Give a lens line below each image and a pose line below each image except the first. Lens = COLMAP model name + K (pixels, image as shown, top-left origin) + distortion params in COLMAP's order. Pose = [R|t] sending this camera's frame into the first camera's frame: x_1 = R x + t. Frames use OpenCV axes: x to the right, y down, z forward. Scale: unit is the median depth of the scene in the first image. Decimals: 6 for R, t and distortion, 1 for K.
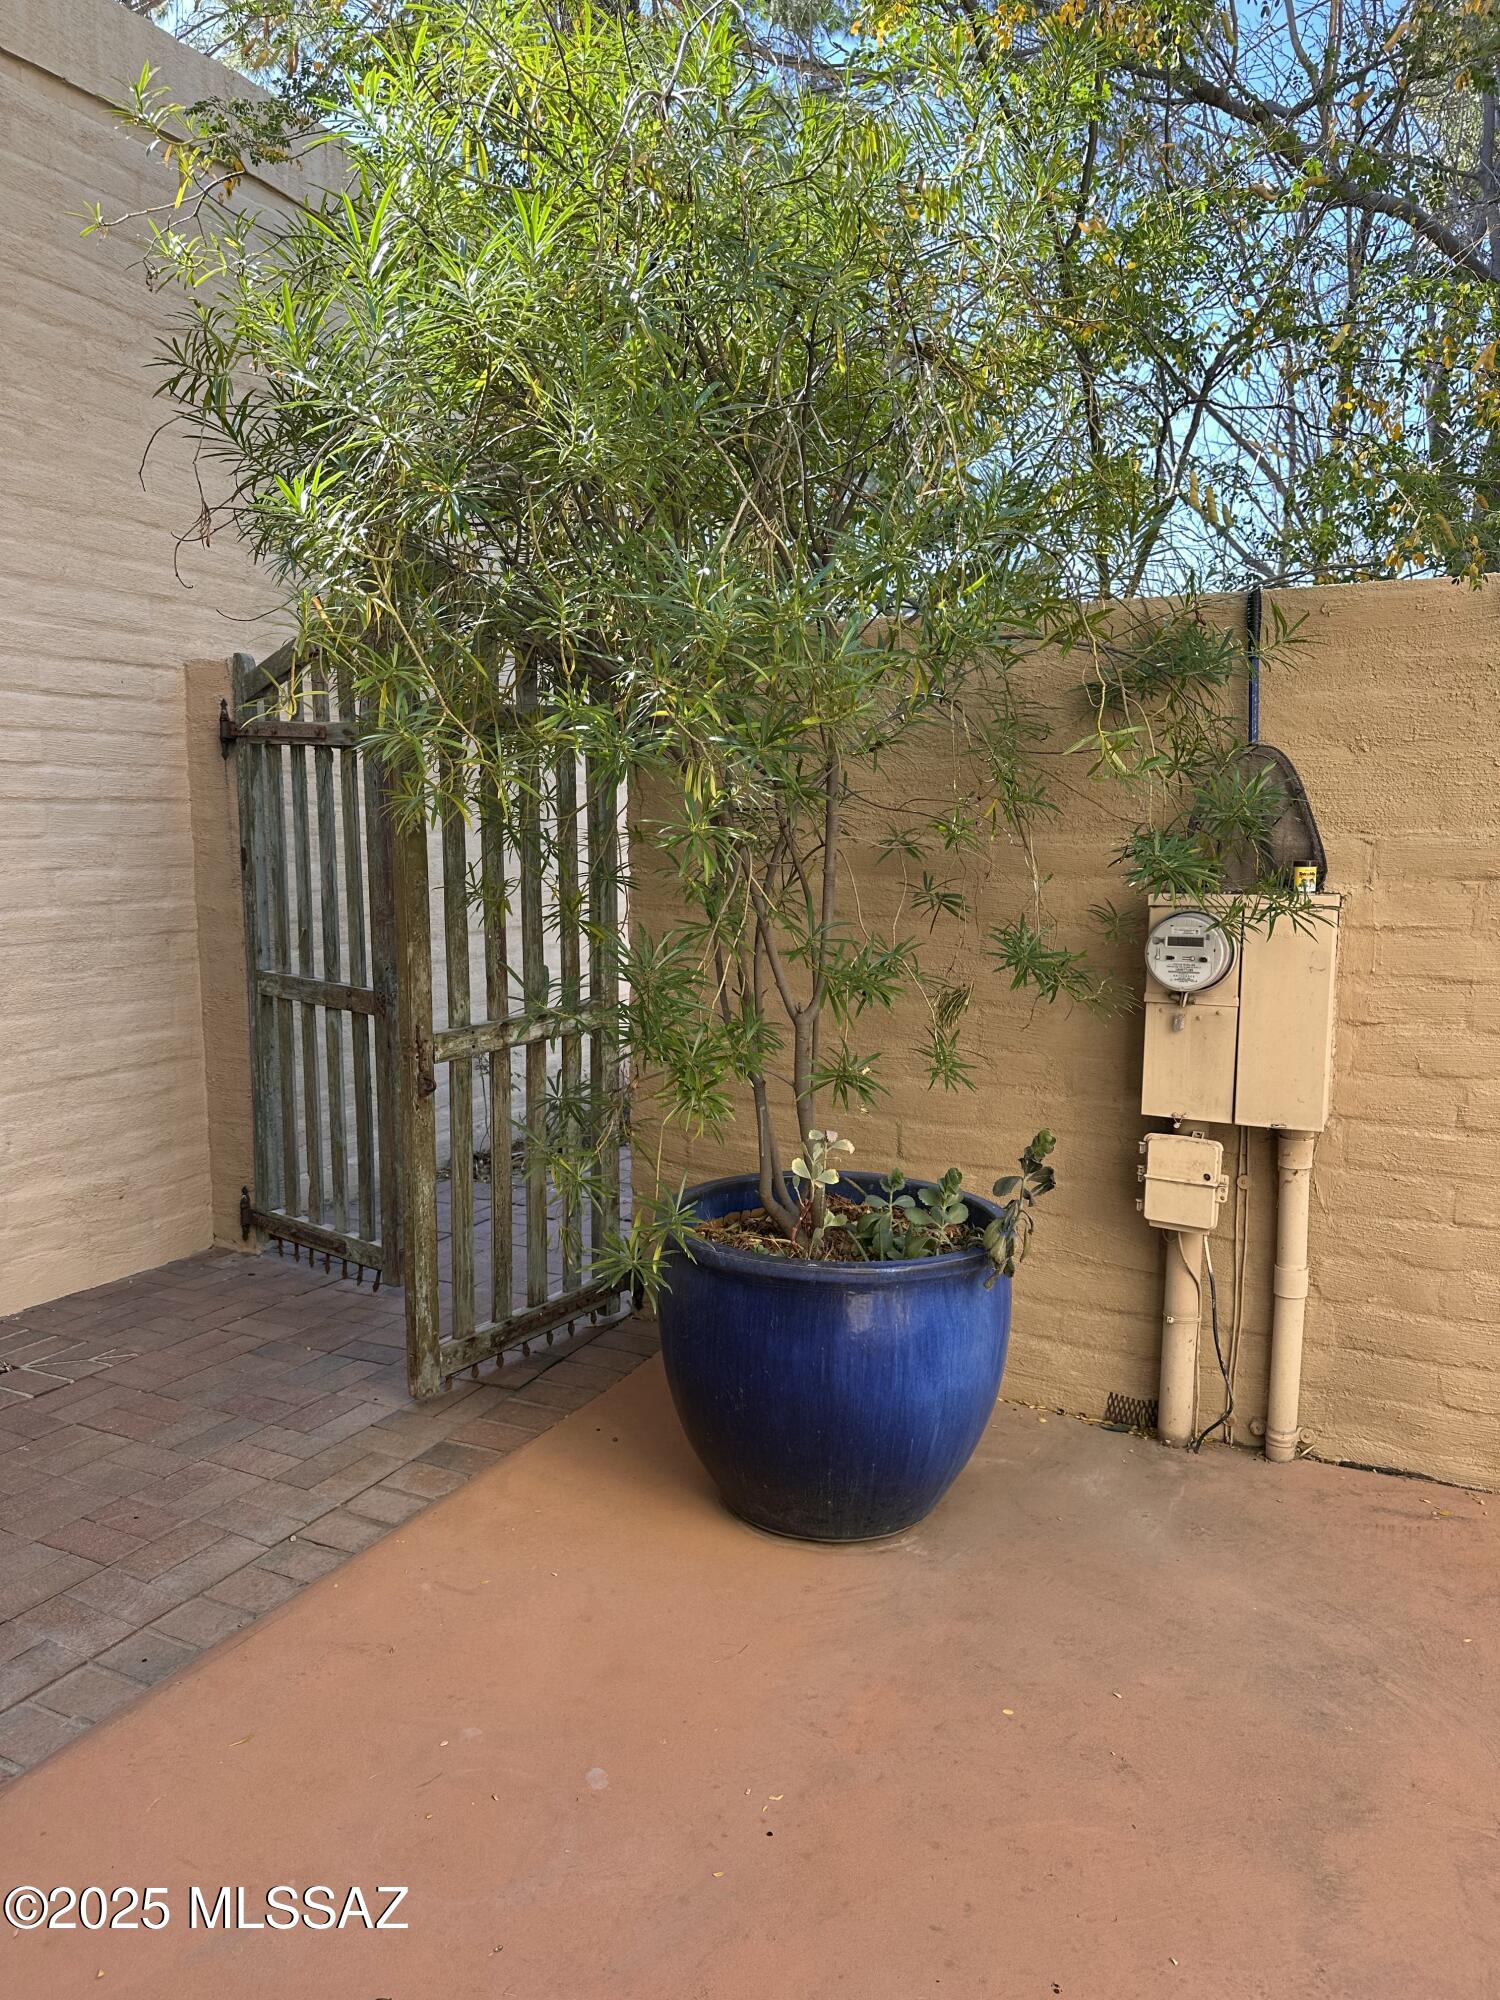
lens RADIAL K [[1393.3, 0, 762.2], [0, 1393.3, 967.1], [0, 0, 1]] dist [0.061072, -0.074306]
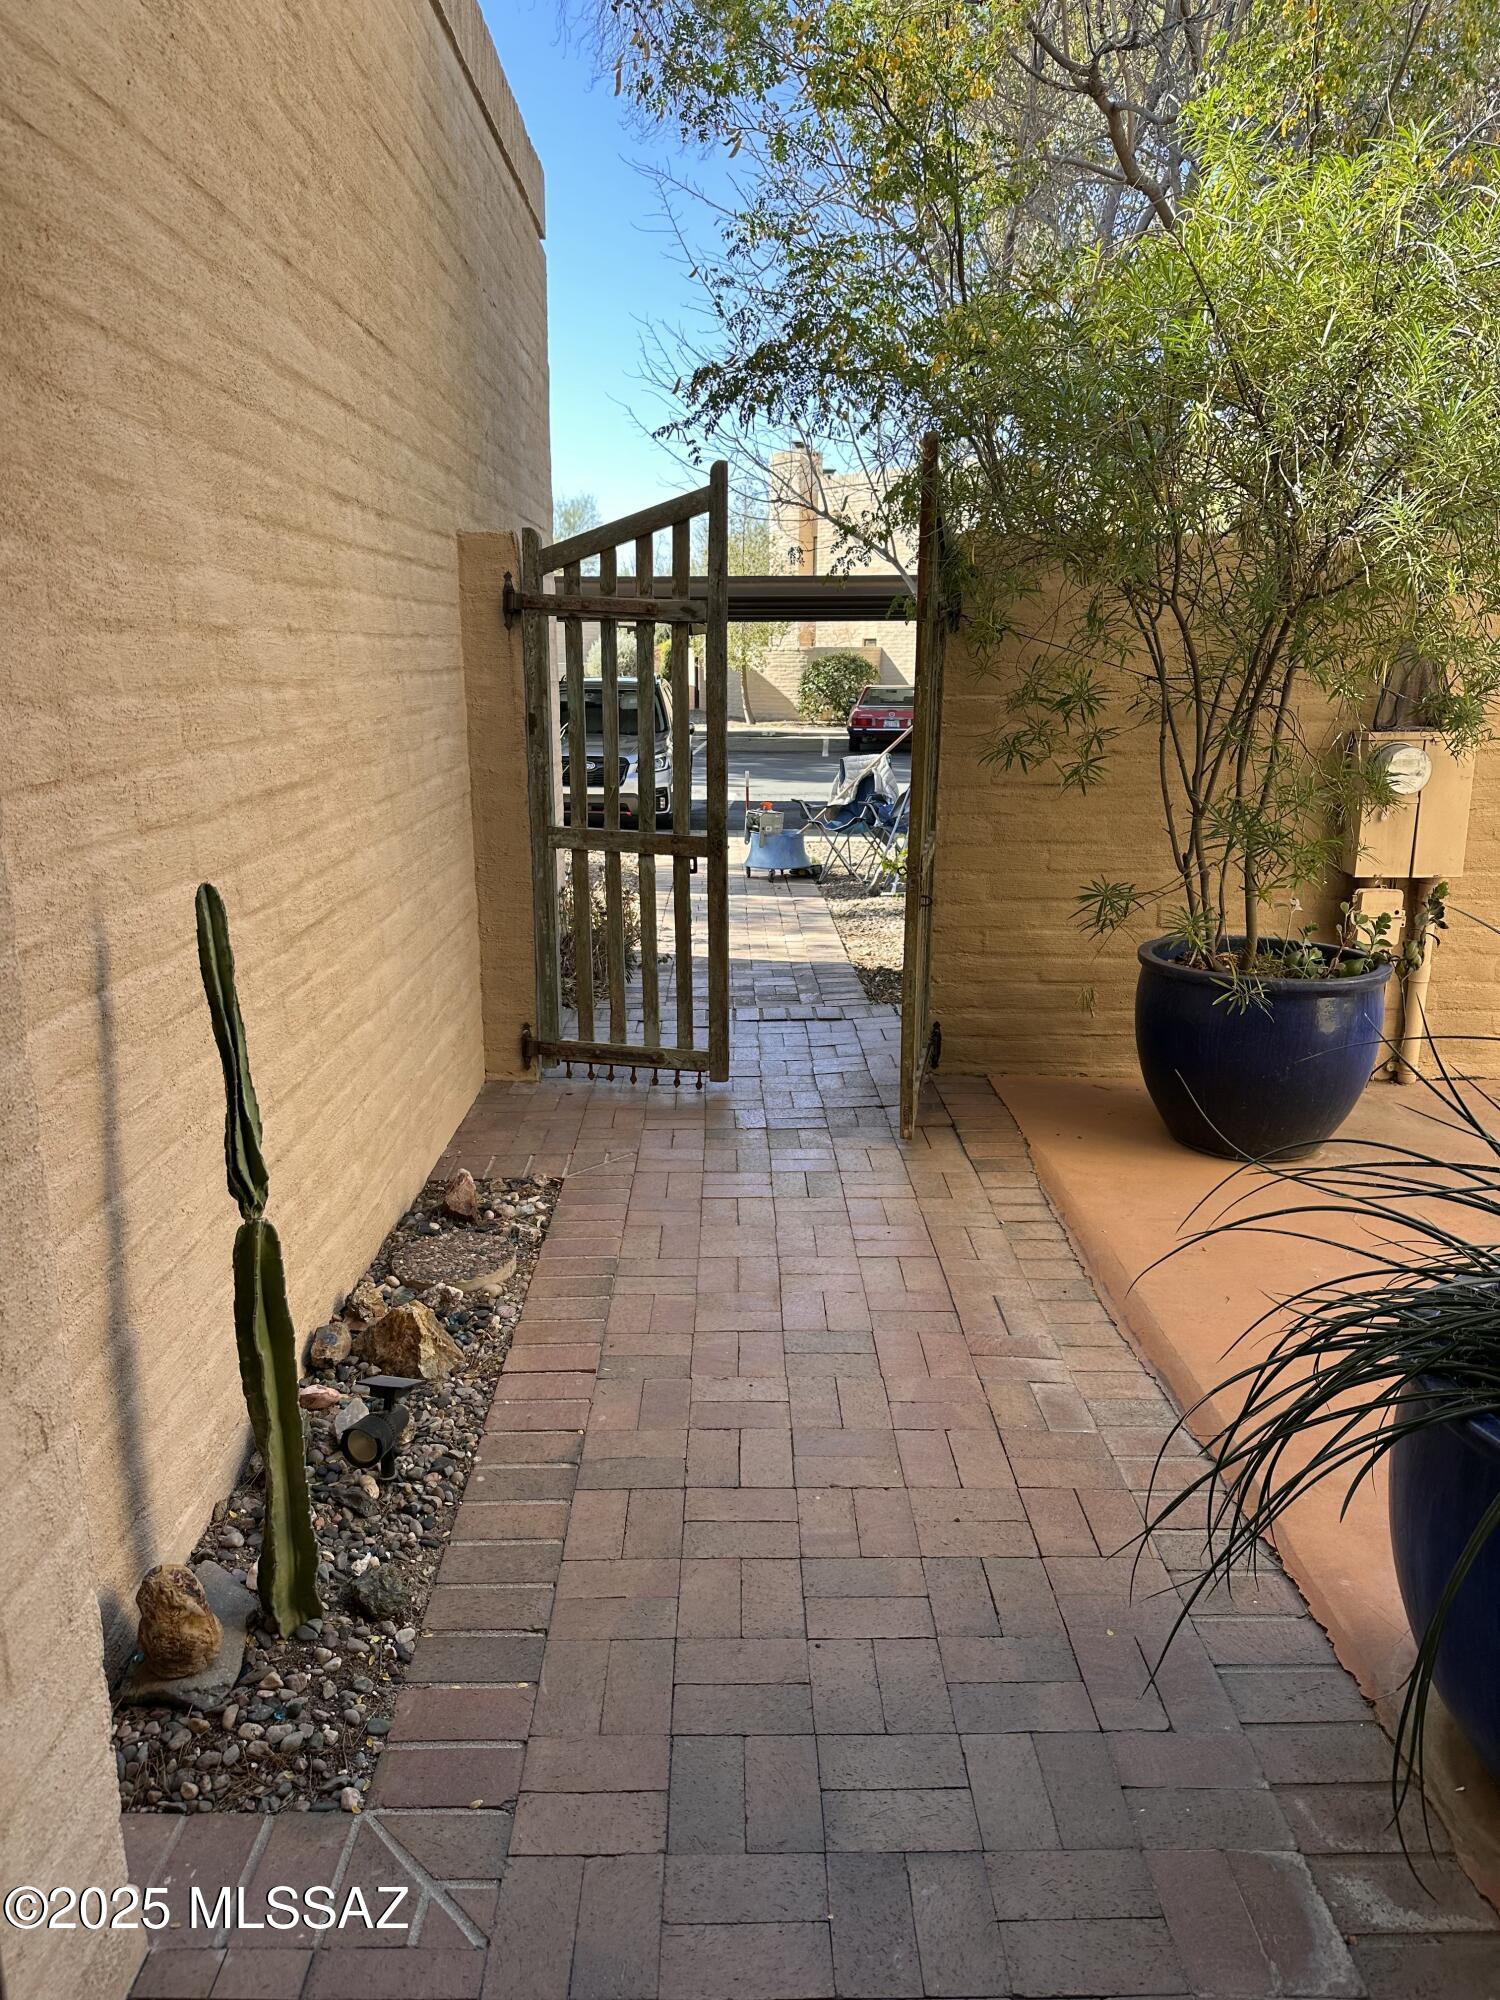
lens RADIAL K [[1393.3, 0, 735.9], [0, 1393.3, 986.2], [0, 0, 1]] dist [0.061072, -0.074306]
pose [[0.892153, -0.112710, 0.437446, -0.804595], [0.050868, 0.987280, 0.150635, -0.034624], [-0.448859, -0.112137, 0.886538, -0.061517]]
